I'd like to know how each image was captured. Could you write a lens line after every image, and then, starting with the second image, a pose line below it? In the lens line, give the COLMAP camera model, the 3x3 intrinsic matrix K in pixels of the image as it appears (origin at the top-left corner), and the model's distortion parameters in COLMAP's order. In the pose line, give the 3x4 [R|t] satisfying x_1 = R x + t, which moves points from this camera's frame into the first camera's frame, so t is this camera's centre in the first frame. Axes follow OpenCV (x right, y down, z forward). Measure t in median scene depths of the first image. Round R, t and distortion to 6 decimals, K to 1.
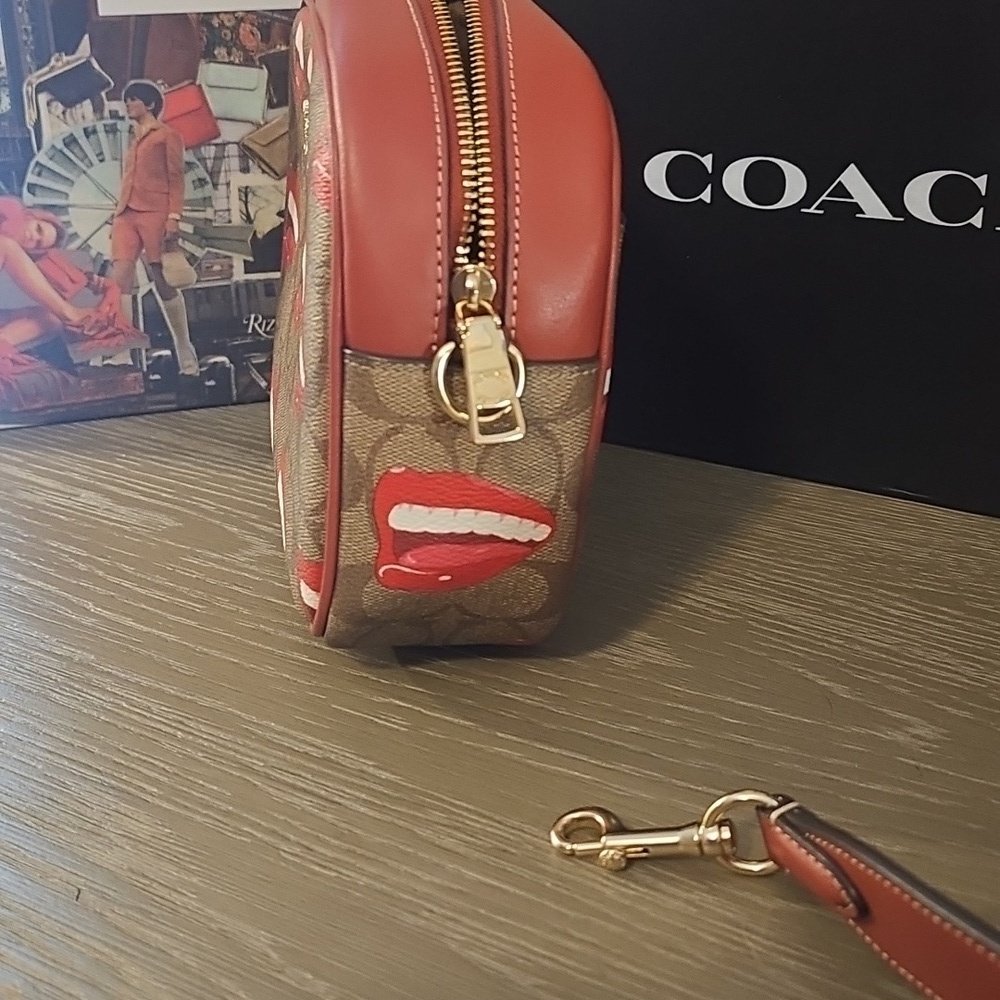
lens RADIAL K [[1567.6, 0, 517.6], [0, 1567.6, 455.5], [0, 0, 1]] dist [0.139263, -0.326089]
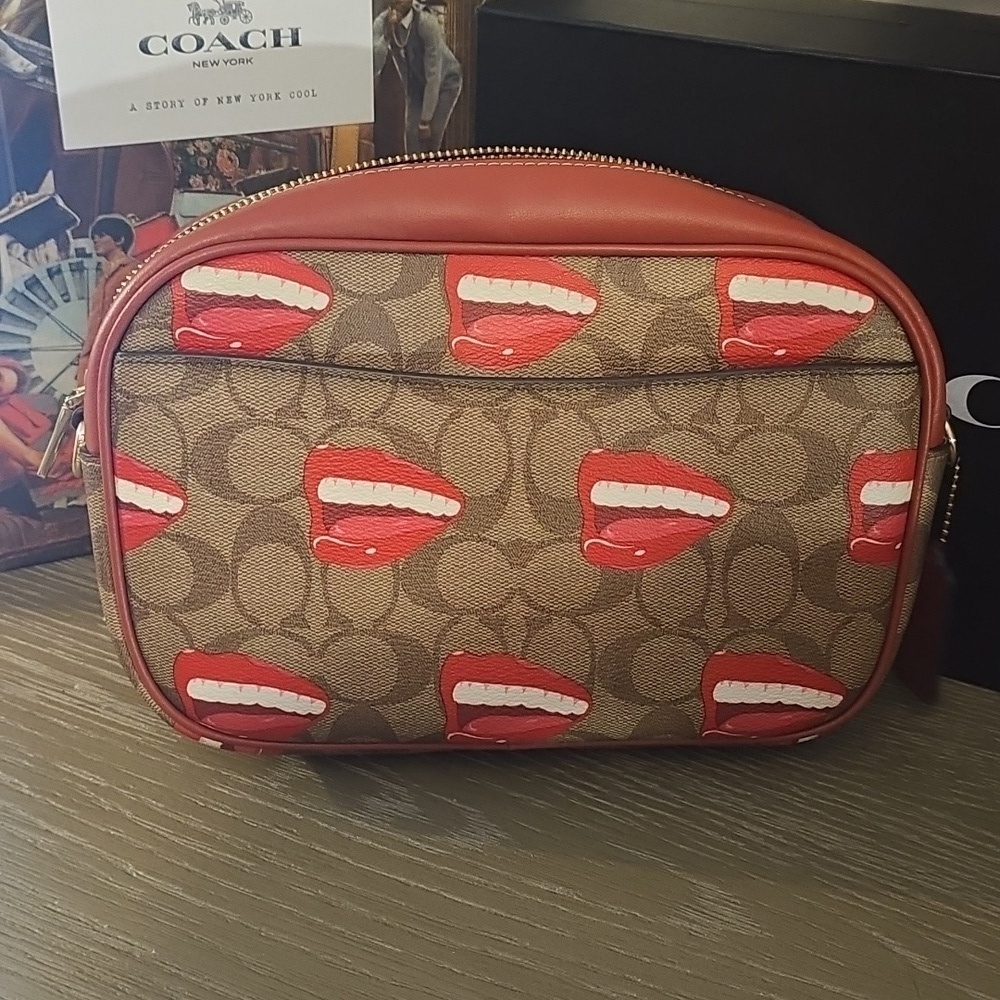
lens RADIAL K [[1567.6, 0, 517.6], [0, 1567.6, 455.5], [0, 0, 1]] dist [0.139263, -0.326089]
pose [[0.989812, -0.019429, 0.141048, -0.136141], [-0.001005, 0.989667, 0.143381, -0.229883], [-0.142376, -0.142062, 0.979565, 0.055523]]
